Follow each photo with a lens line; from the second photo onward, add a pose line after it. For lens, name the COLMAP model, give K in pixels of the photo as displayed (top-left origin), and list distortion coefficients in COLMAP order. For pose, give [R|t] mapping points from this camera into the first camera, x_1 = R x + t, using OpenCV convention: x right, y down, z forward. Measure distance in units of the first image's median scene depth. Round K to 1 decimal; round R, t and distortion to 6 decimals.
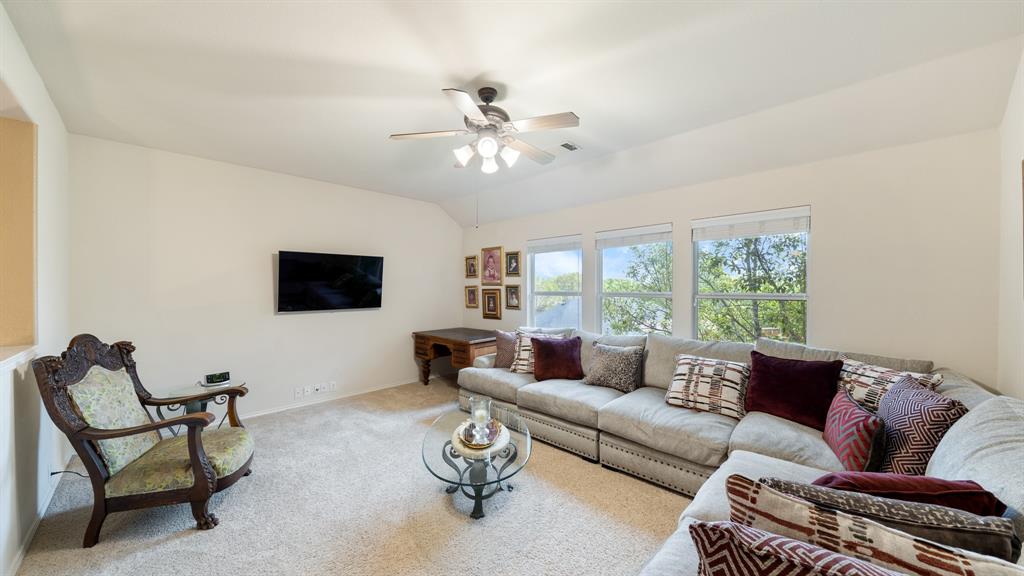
lens RADIAL K [[356.0, 0, 517.0], [0, 356.0, 289.5], [0, 0, 1]] dist [-0.005090, 0.000307]
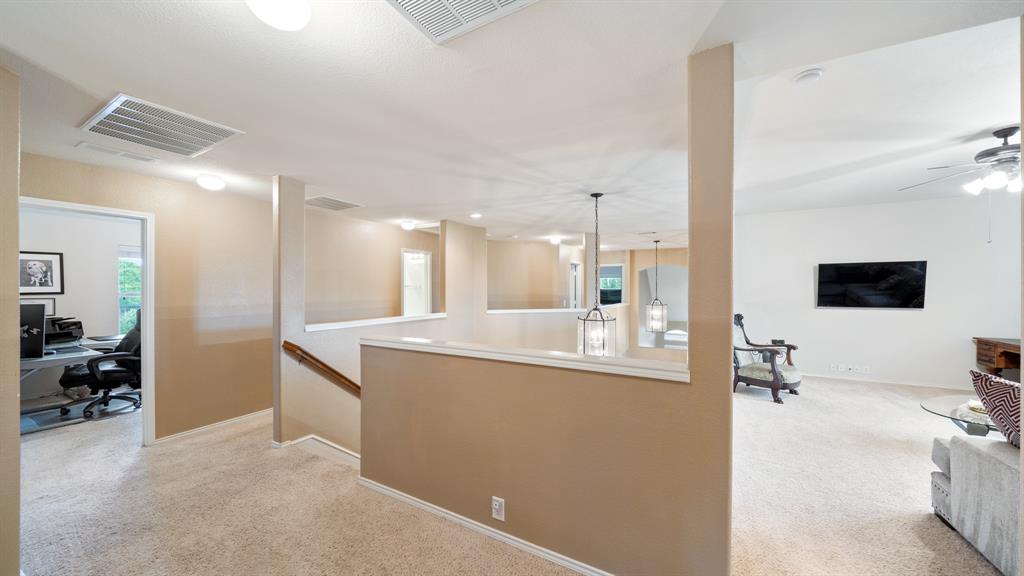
lens RADIAL K [[356.0, 0, 509.2], [0, 356.0, 290.0], [0, 0, 1]] dist [-0.005090, 0.000307]
pose [[0.256937, 0.005292, -0.966414, 0.292575], [-0.008805, 0.999956, 0.003134, 0.003274], [0.966388, 0.007704, 0.256972, -0.428463]]
